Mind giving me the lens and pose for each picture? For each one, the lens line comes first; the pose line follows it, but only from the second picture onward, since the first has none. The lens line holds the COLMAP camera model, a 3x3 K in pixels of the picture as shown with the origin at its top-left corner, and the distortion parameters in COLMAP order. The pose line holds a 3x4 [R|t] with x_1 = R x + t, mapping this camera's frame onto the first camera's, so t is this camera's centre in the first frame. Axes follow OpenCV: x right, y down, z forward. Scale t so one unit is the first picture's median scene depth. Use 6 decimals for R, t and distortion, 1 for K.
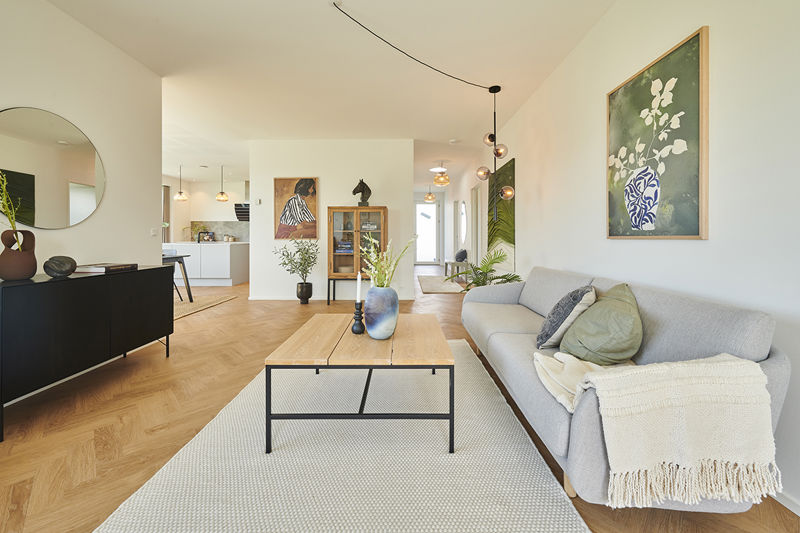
lens RADIAL K [[317.7, 0, 403.4], [0, 317.7, 237.7], [0, 0, 1]] dist [-0.001796, 0.000125]
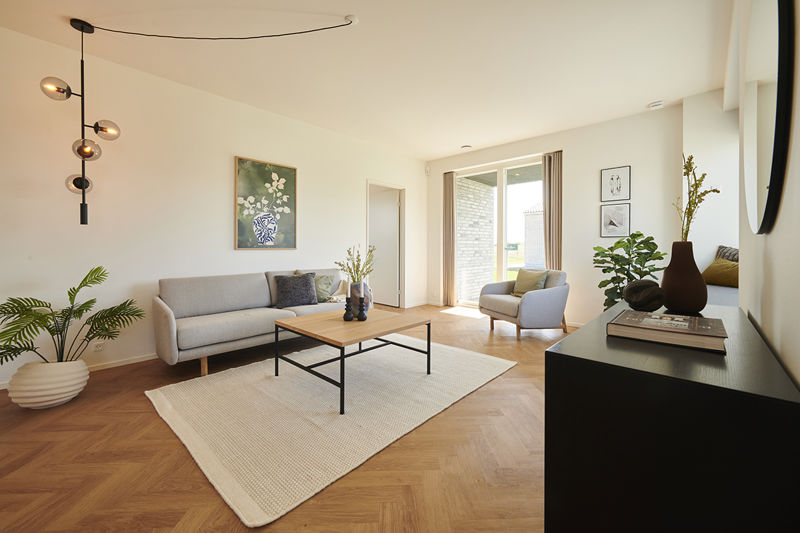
lens RADIAL K [[317.7, 0, 397.3], [0, 317.7, 253.6], [0, 0, 1]] dist [-0.001796, 0.000125]
pose [[-0.721323, -0.014645, 0.692444, -1.060862], [-0.000312, 0.999783, 0.020821, -0.010332], [-0.692599, 0.014803, -0.721171, 1.673596]]
